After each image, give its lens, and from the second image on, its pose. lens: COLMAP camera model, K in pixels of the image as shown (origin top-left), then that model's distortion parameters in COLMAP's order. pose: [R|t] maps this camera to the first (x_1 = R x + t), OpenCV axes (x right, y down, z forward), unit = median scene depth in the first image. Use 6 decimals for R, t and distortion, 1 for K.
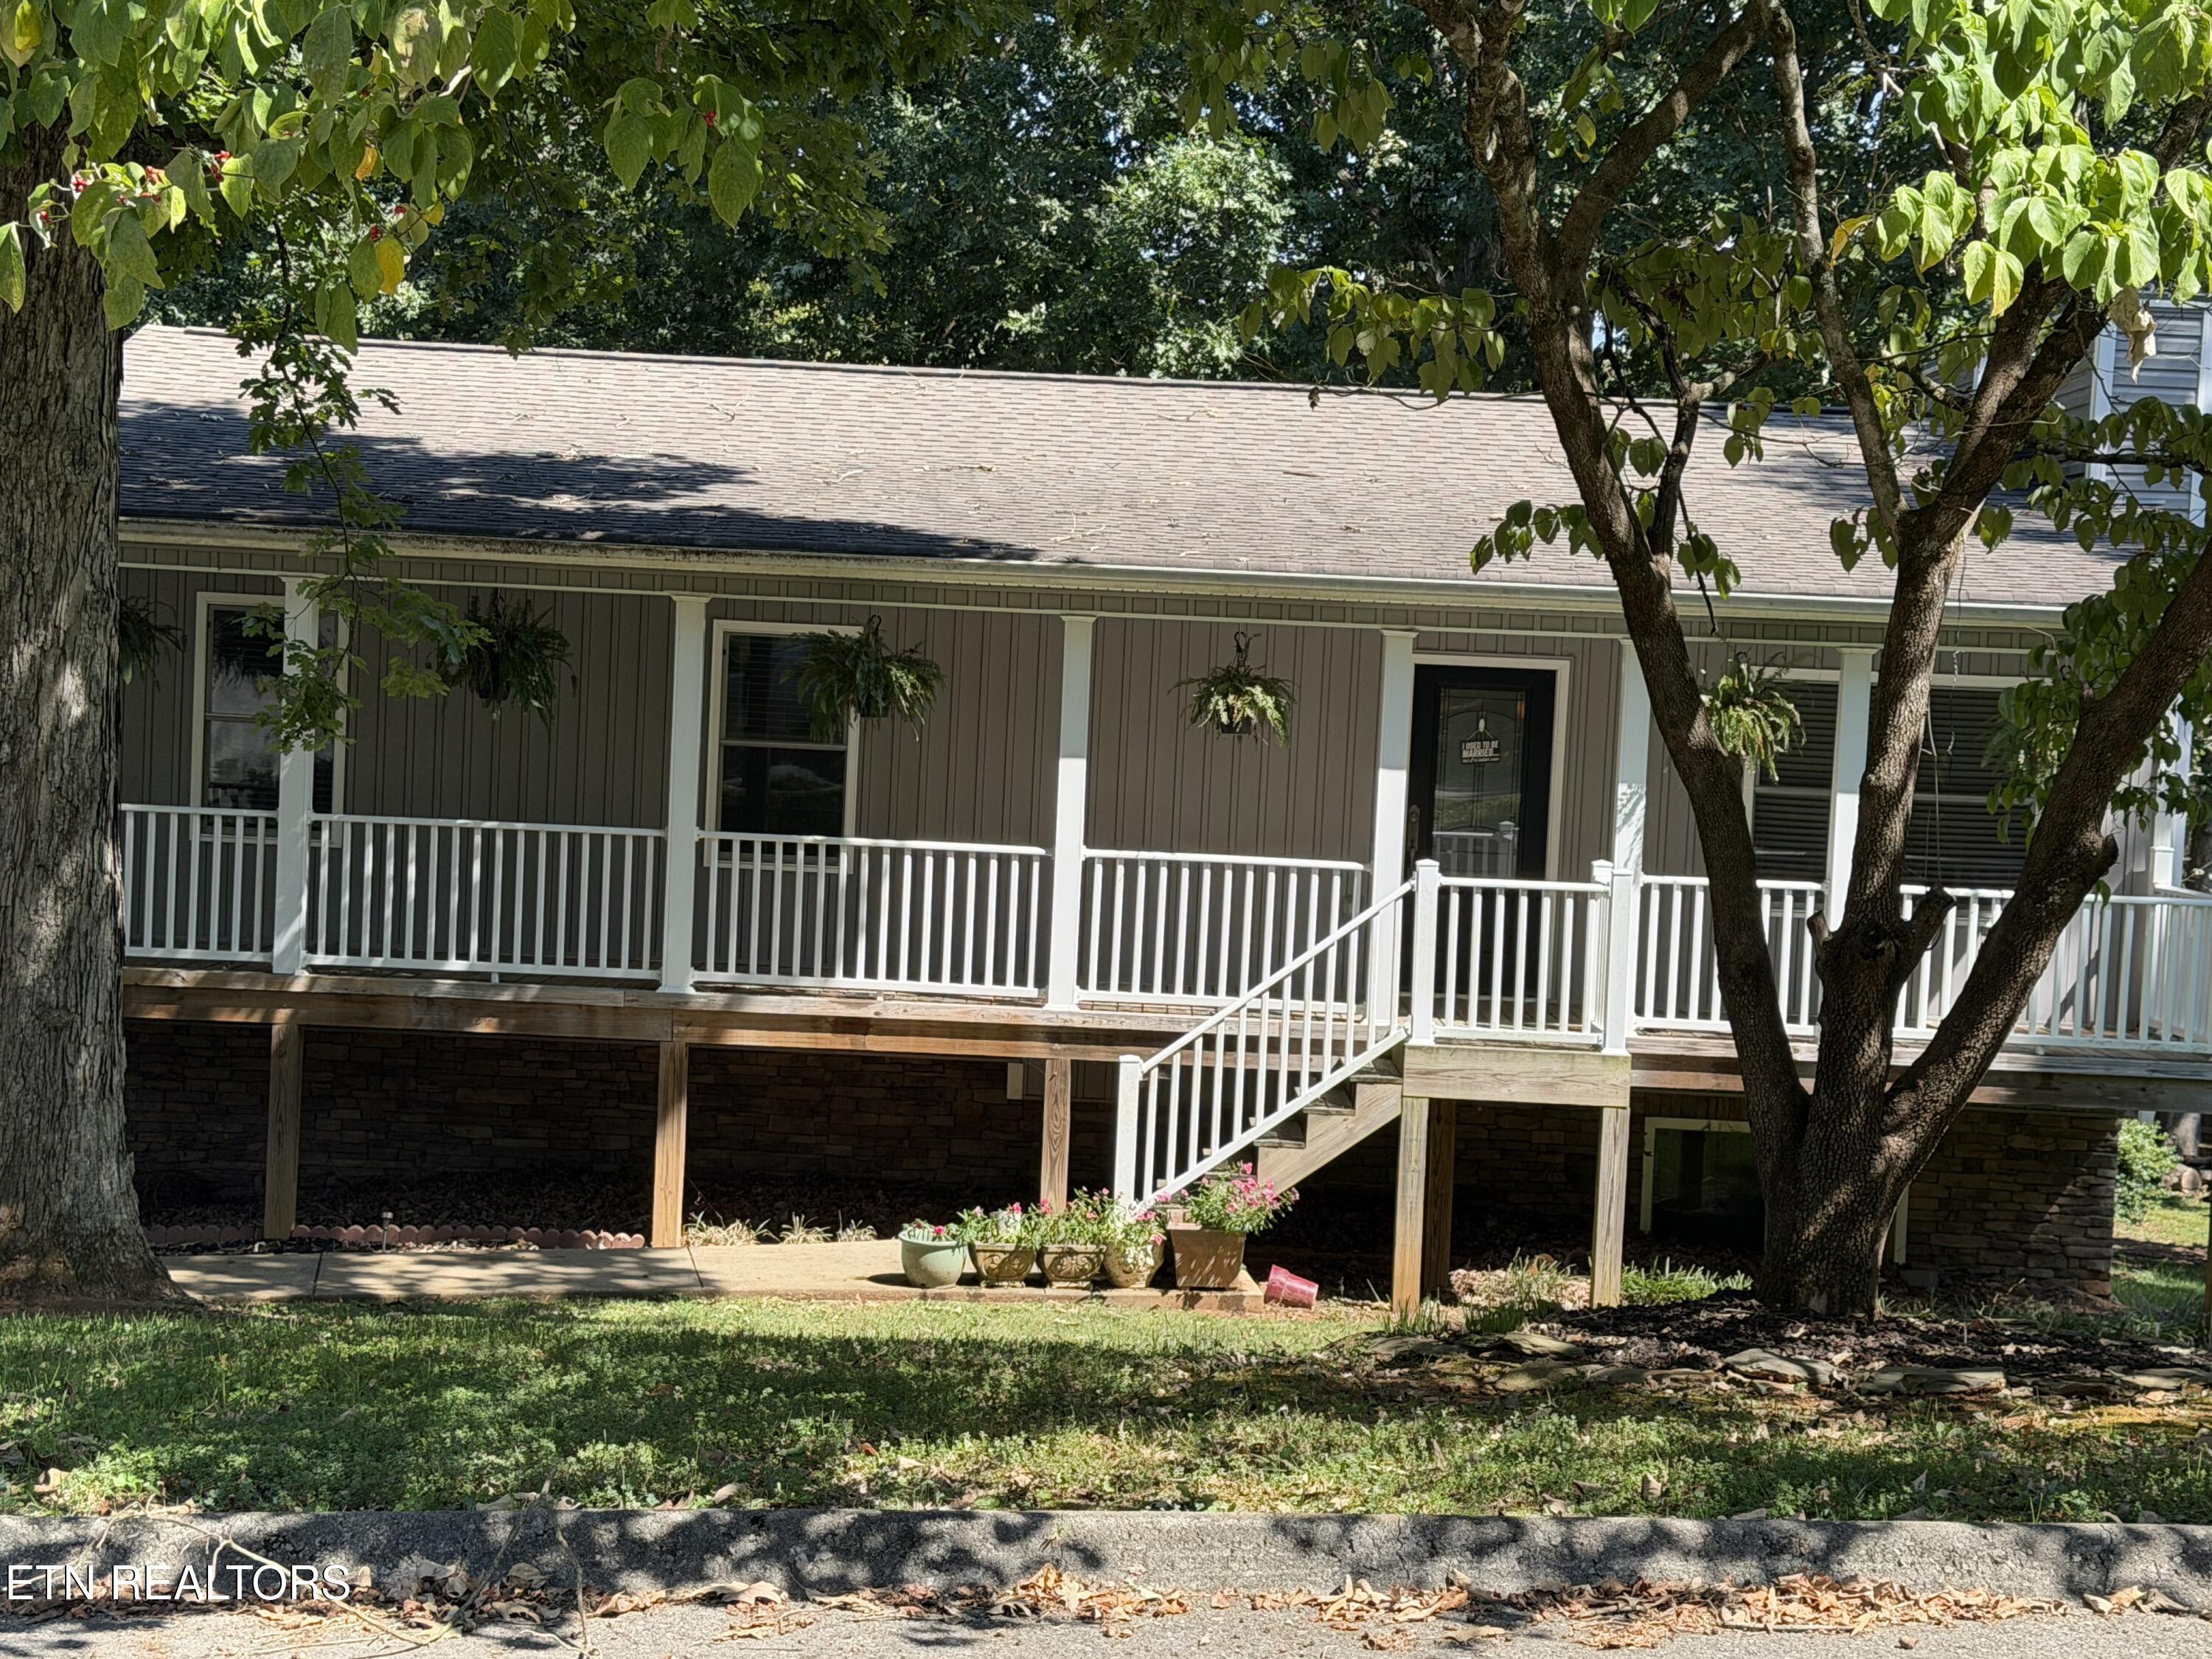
lens RADIAL K [[3474.3, 0, 1106.0], [0, 3474.3, 829.5], [0, 0, 1]] dist [0.023854, 0.067502]
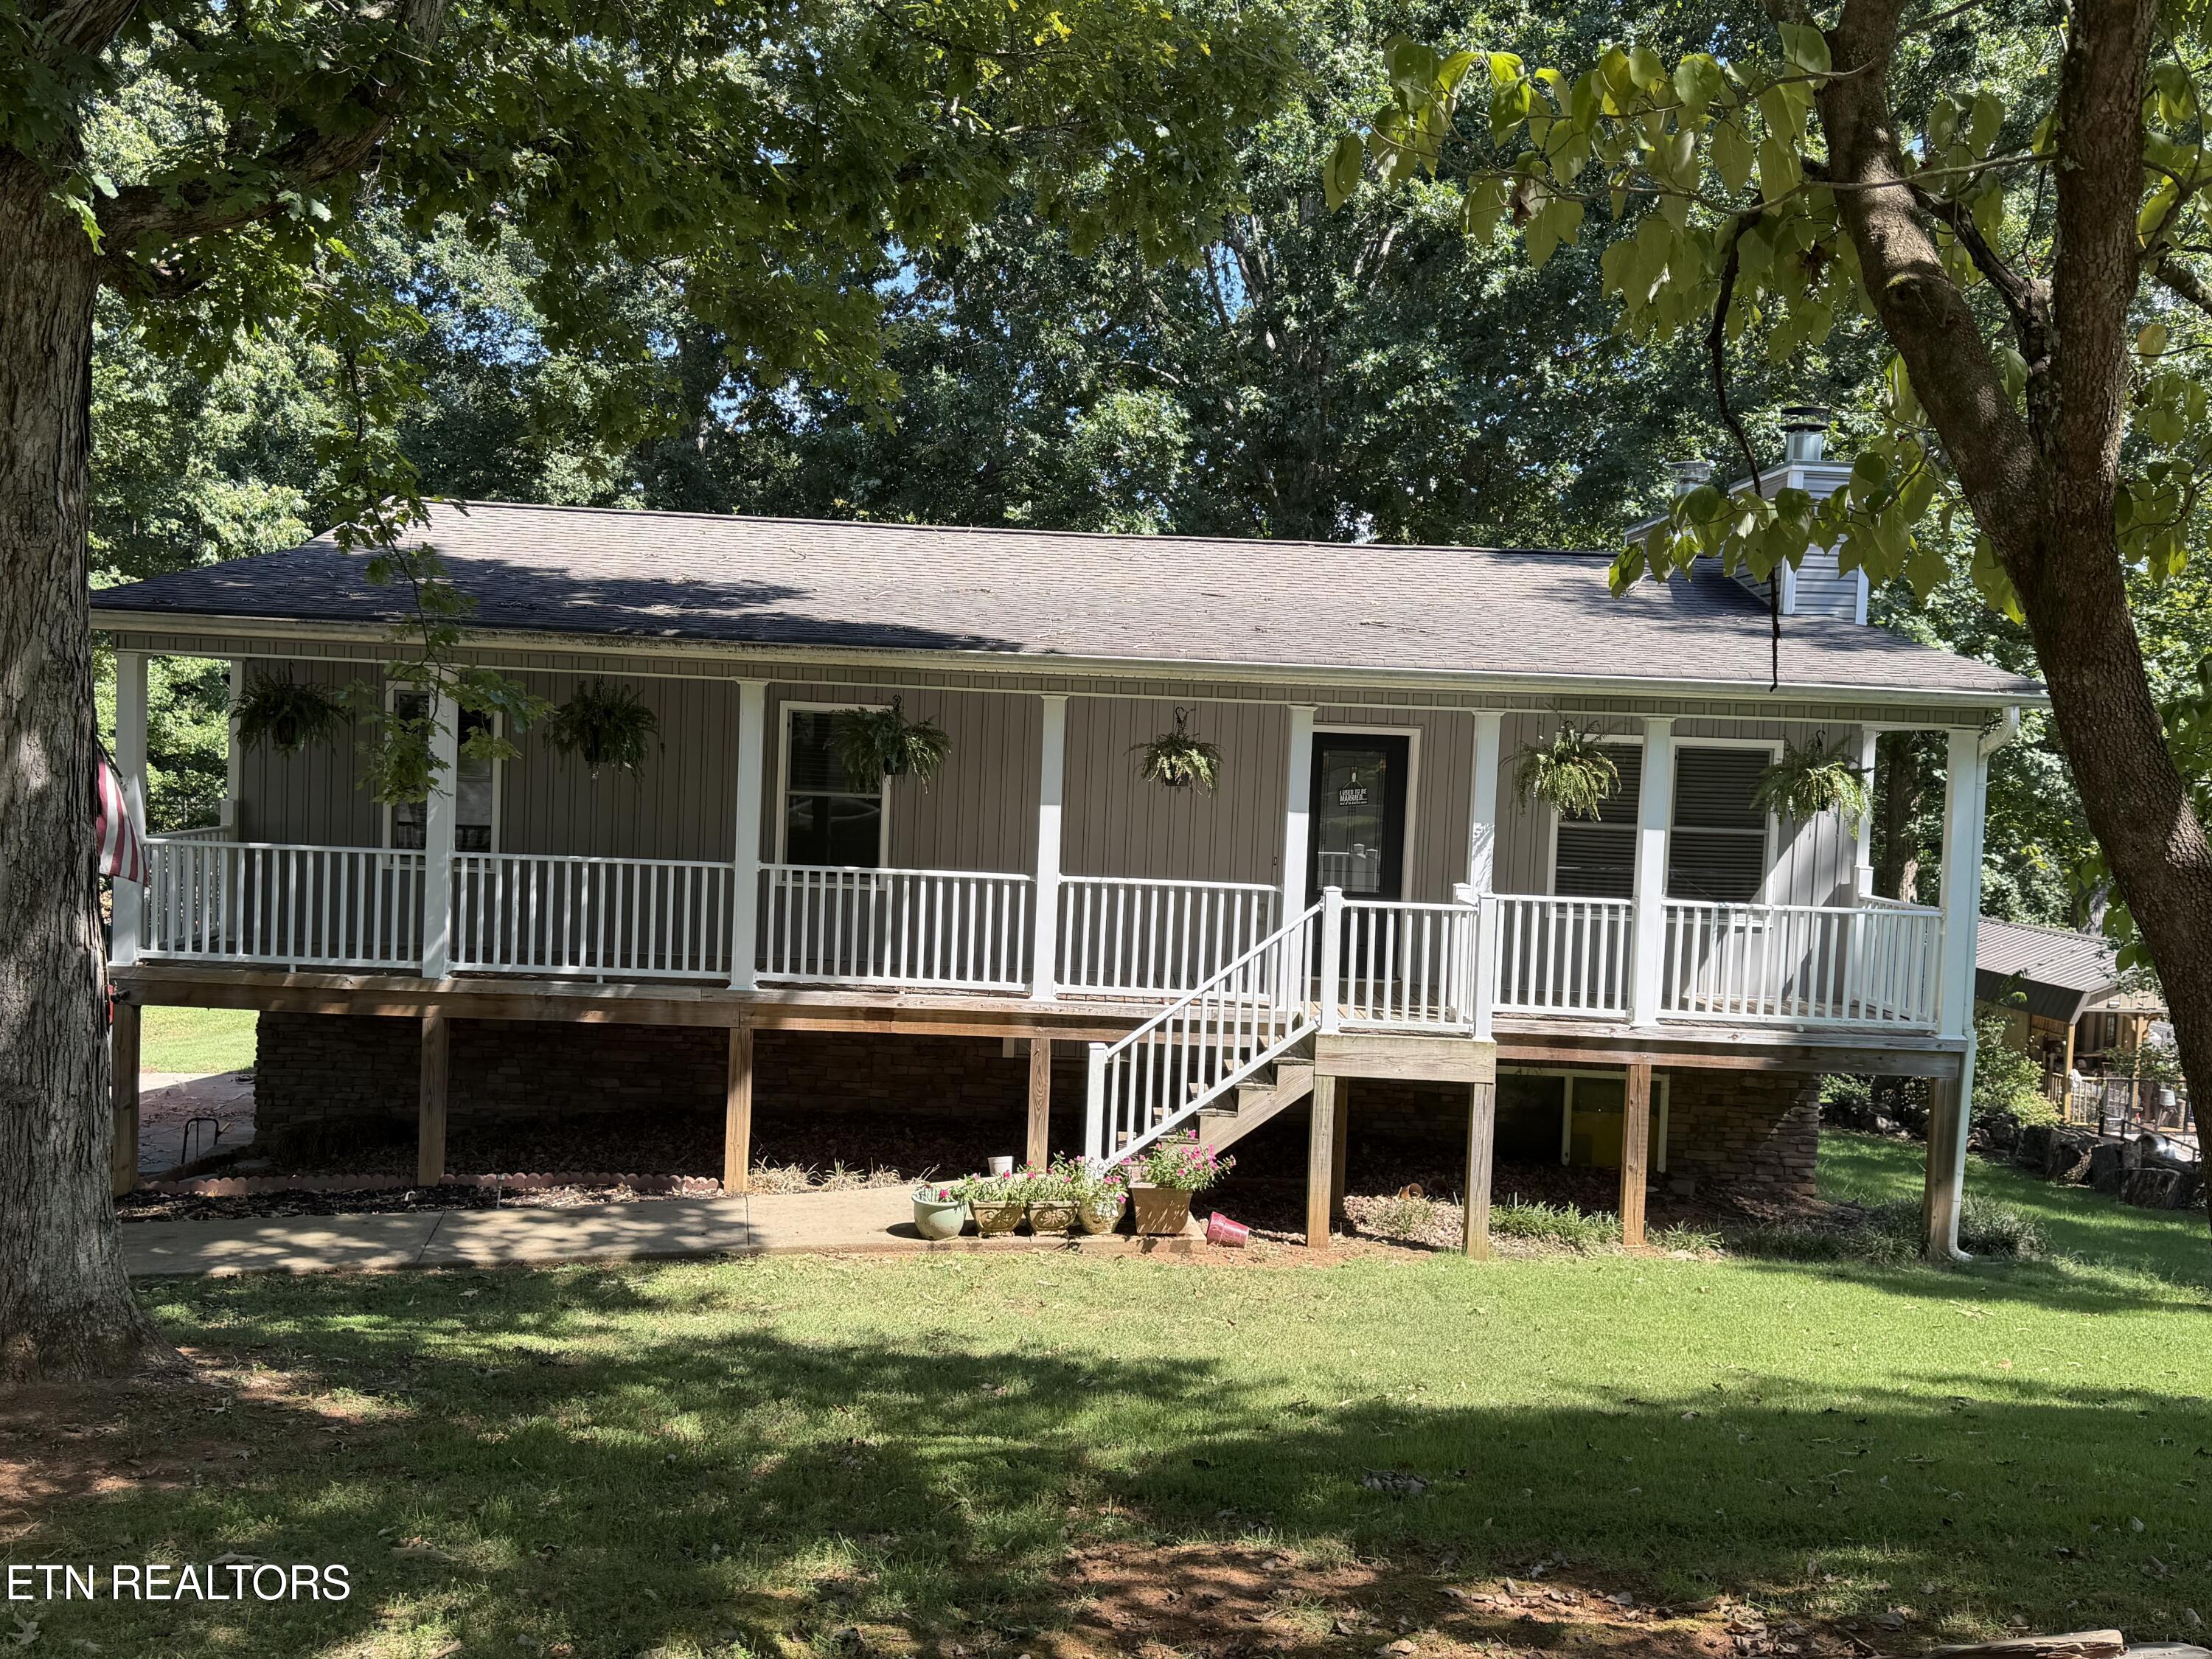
lens RADIAL K [[1861.9, 0, 1106.0], [0, 1861.9, 829.5], [0, 0, 1]] dist [0.081953, -0.222299]
pose [[0.999770, -0.005056, 0.020836, -0.003530], [0.004988, 0.999982, 0.003319, -0.013867], [-0.020852, -0.003215, 0.999777, 0.308150]]
